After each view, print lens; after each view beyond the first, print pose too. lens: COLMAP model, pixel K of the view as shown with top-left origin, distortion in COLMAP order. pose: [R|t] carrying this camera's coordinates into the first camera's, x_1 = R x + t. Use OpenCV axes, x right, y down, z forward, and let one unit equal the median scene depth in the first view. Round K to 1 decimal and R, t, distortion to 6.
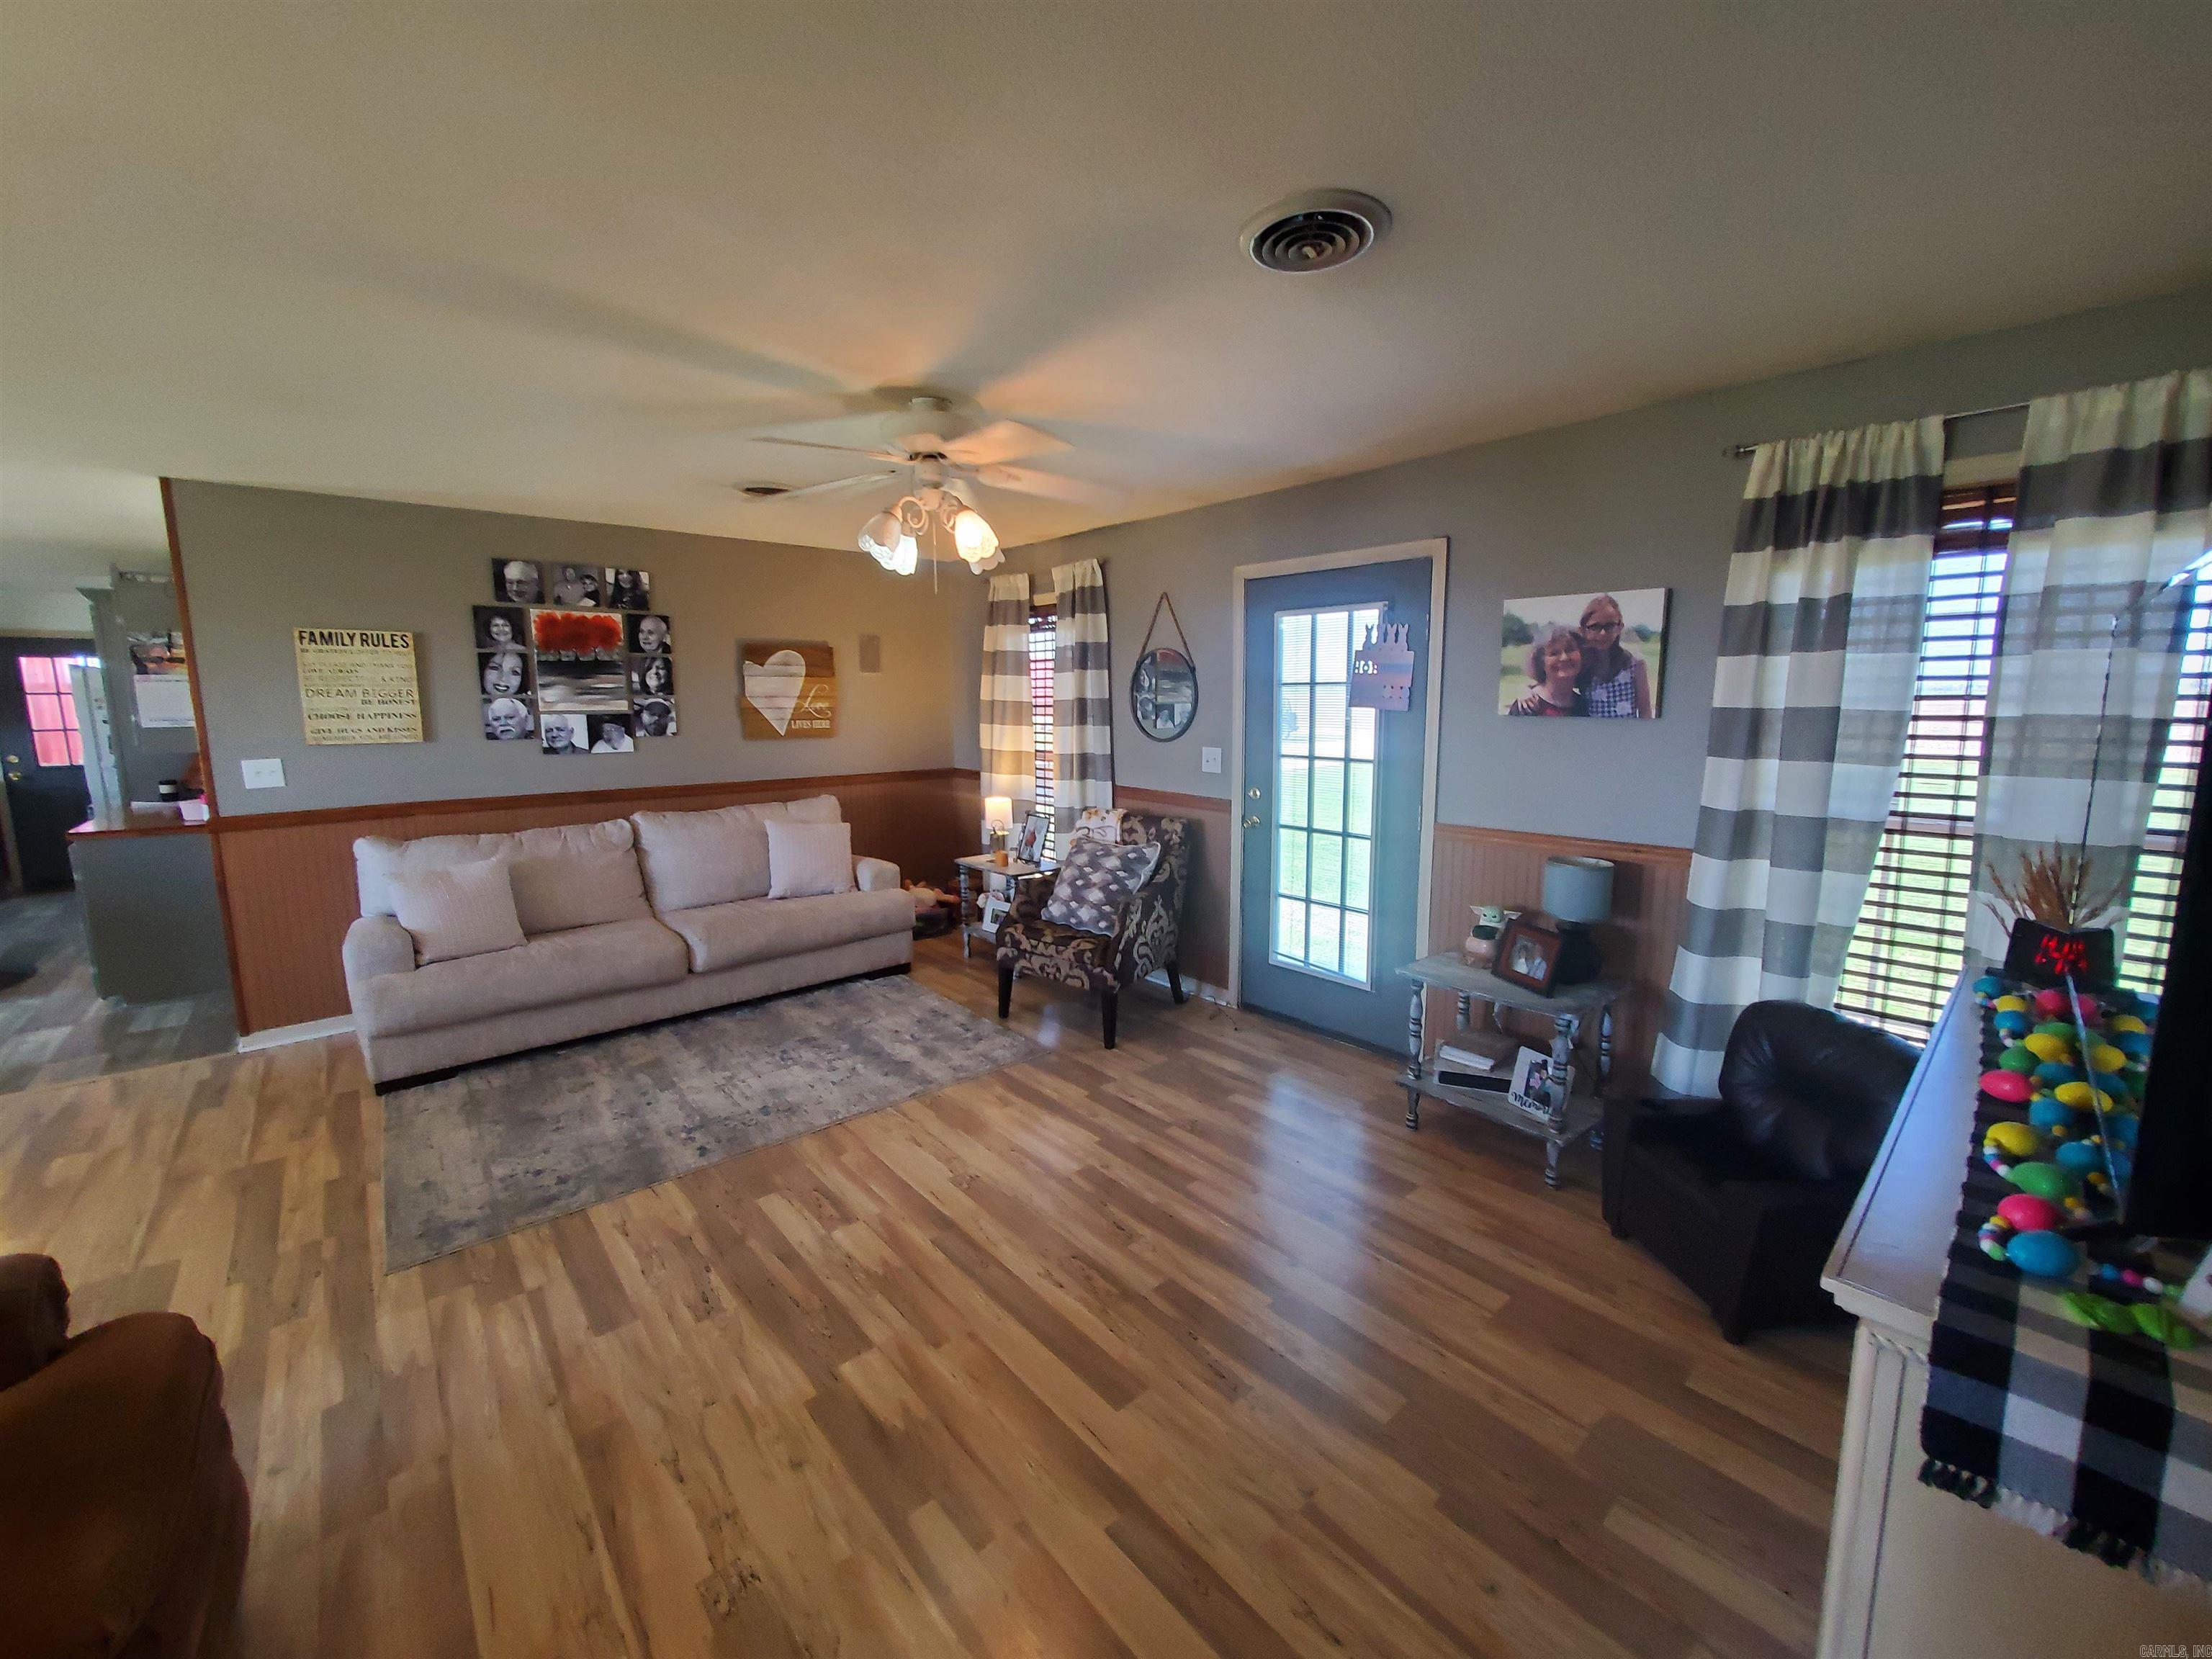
lens RADIAL K [[873.3, 0, 1107.3], [0, 873.3, 821.2], [0, 0, 1]] dist [-0.002711, -0.000454]
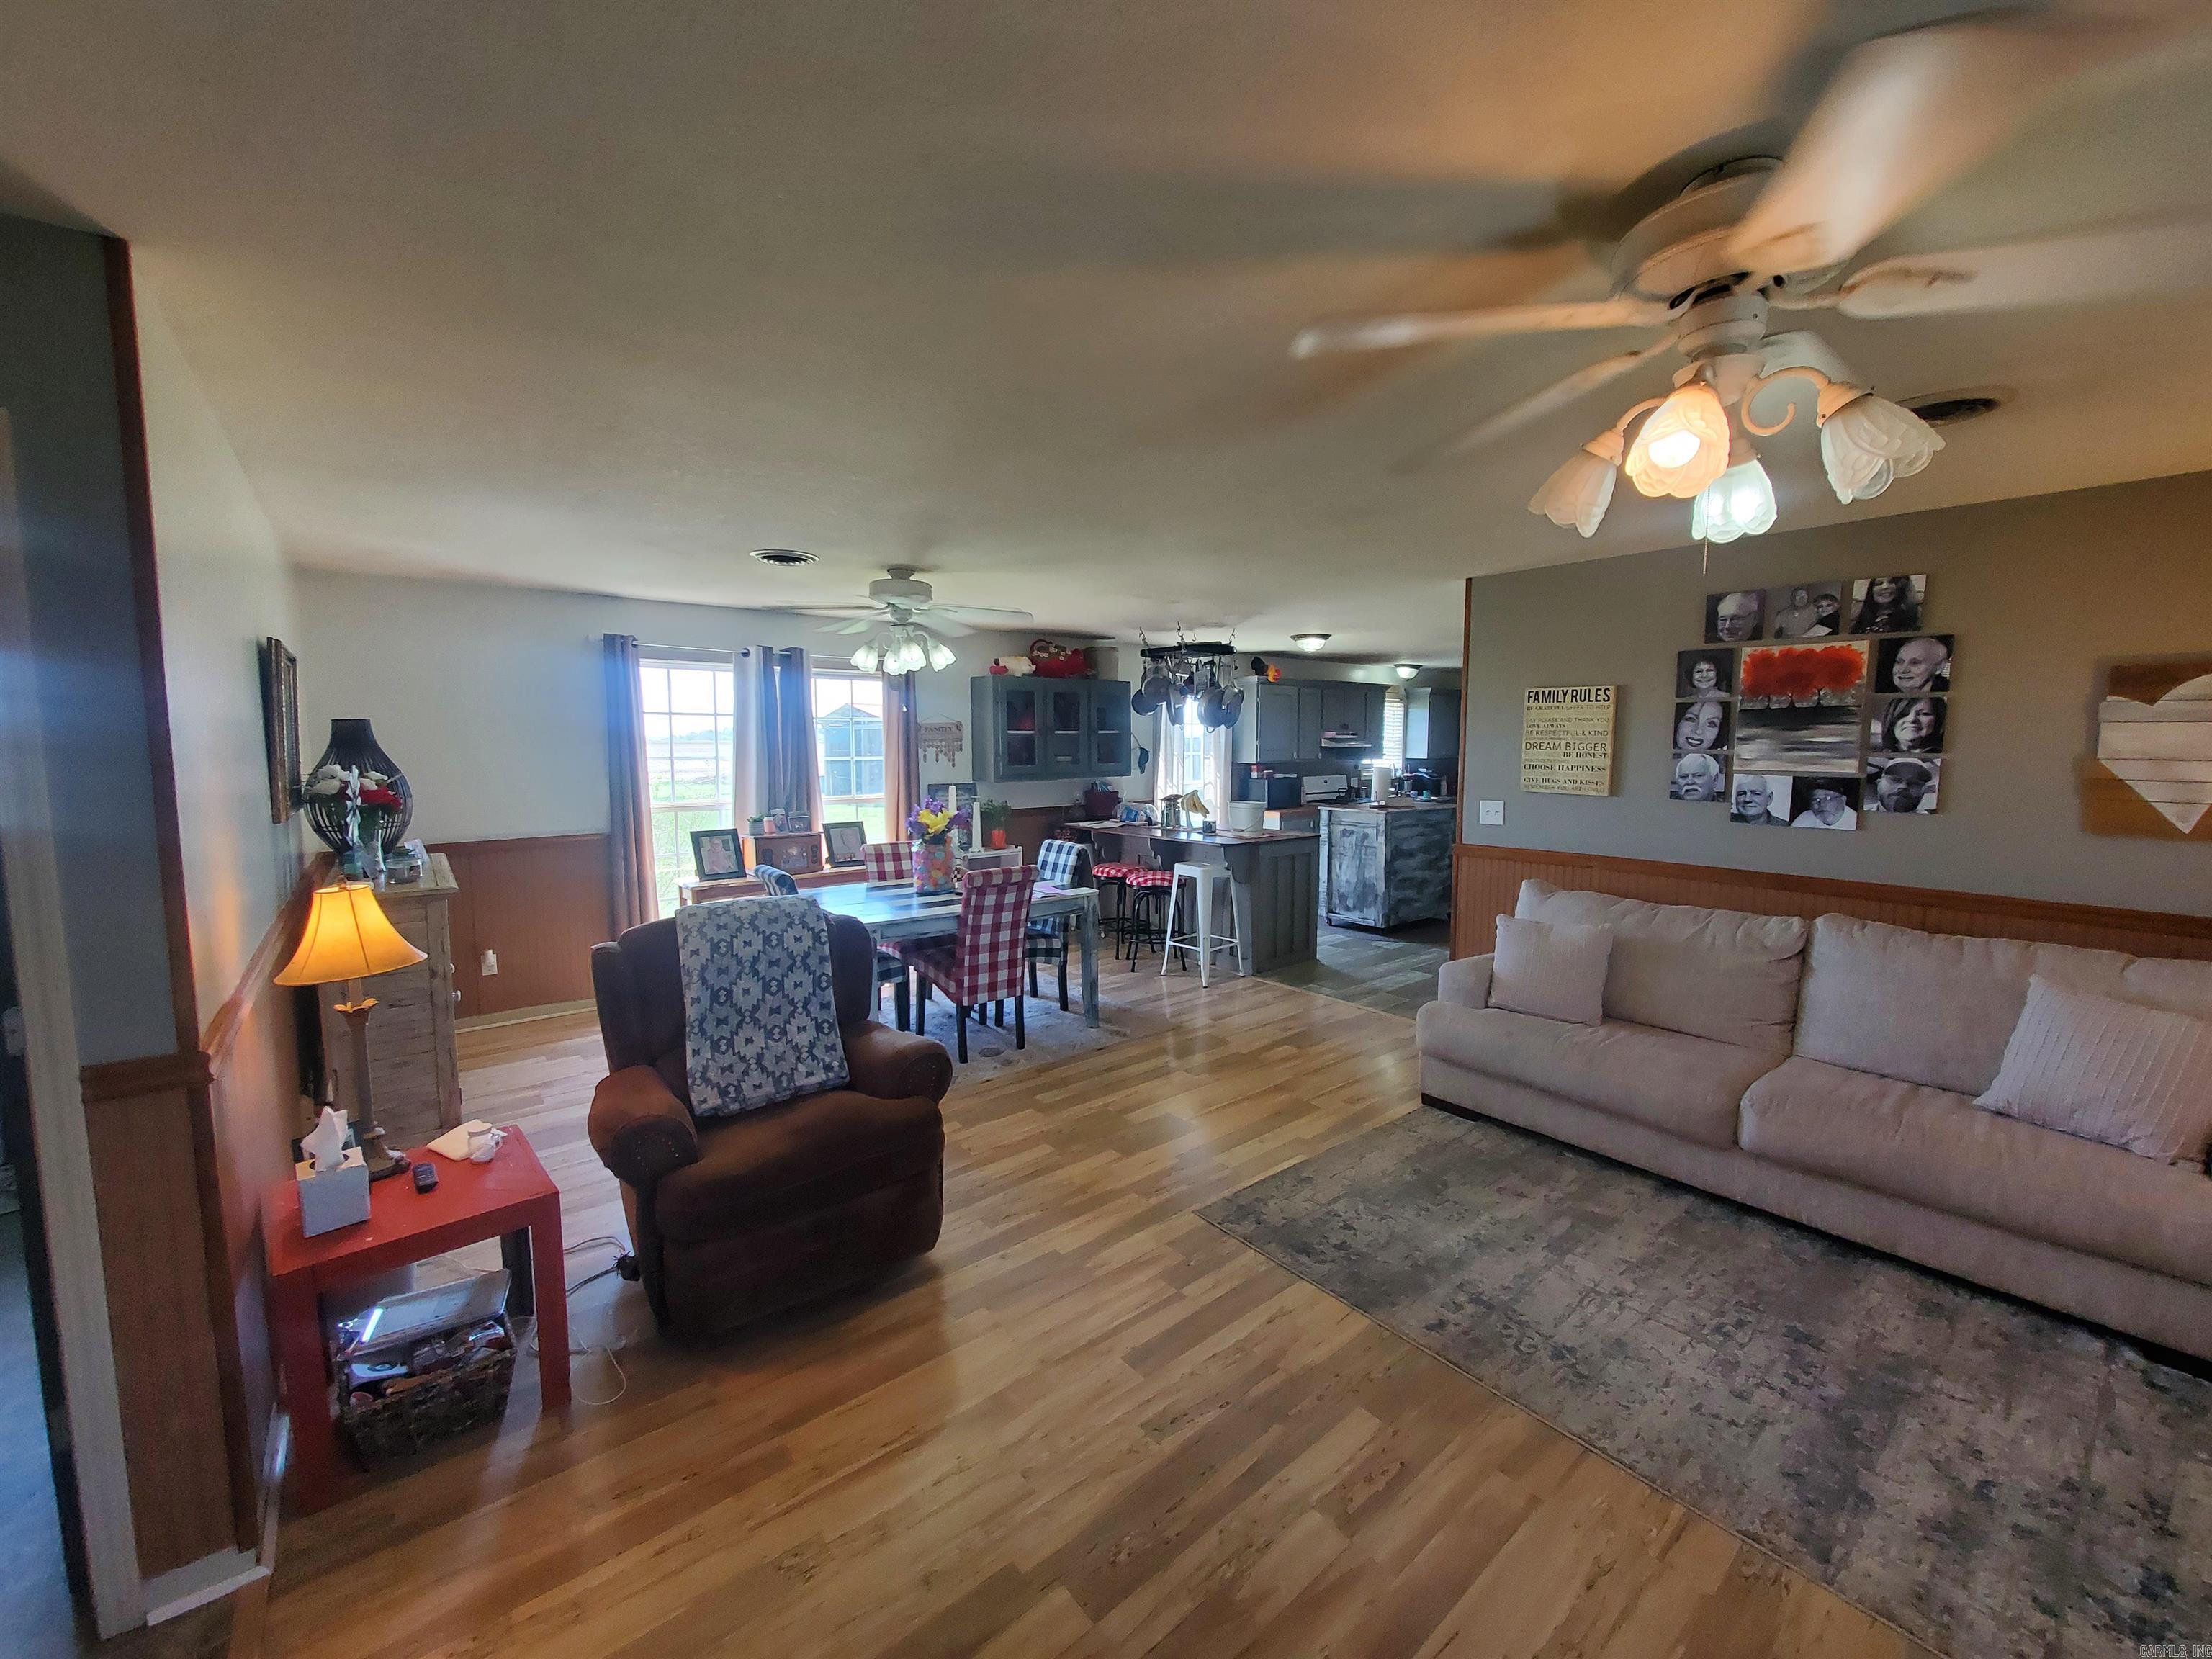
lens RADIAL K [[873.3, 0, 1114.6], [0, 873.3, 816.9], [0, 0, 1]] dist [-0.002711, -0.000454]
pose [[-0.026534, 0.096907, -0.994940, 0.213927], [-0.143542, 0.984606, 0.099729, -0.086337], [0.989288, 0.145462, -0.012215, 0.467251]]
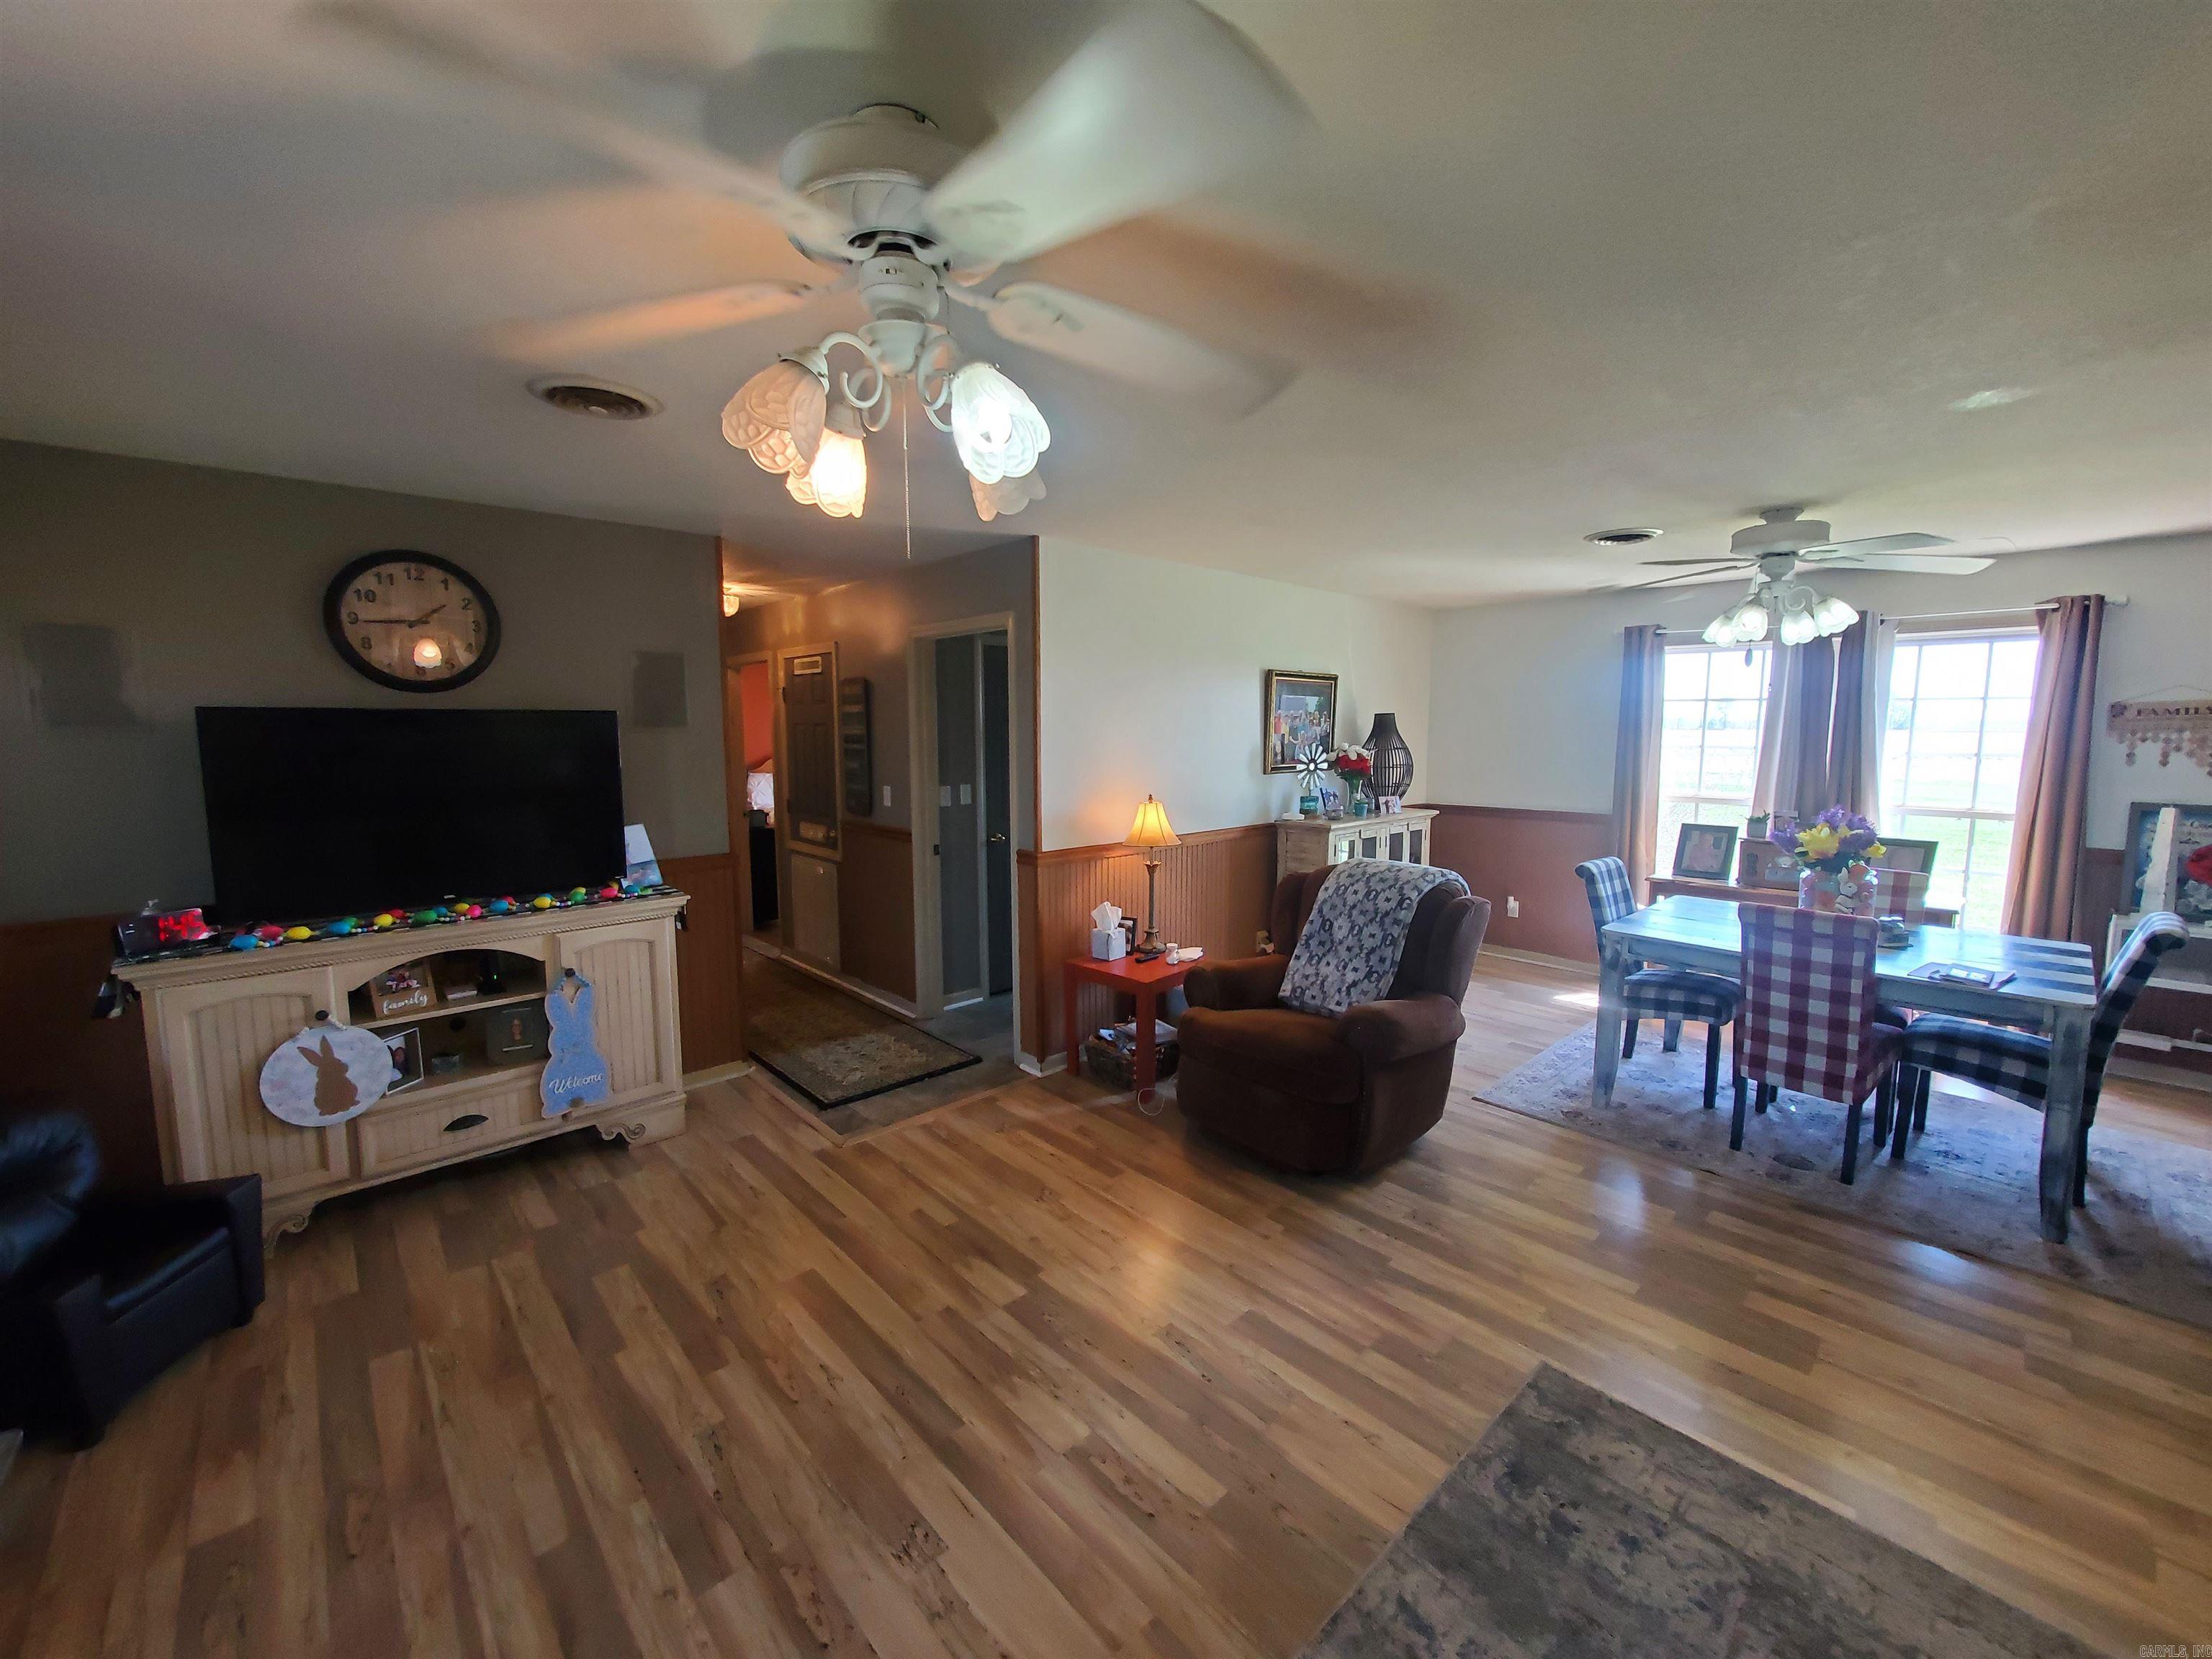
lens RADIAL K [[873.3, 0, 1108.4], [0, 873.3, 820.9], [0, 0, 1]] dist [-0.002711, -0.000454]
pose [[-0.999304, 0.011397, -0.035520, -0.189916], [0.002169, 0.968322, 0.249695, -0.160353], [0.037240, 0.249444, -0.967673, 0.996767]]
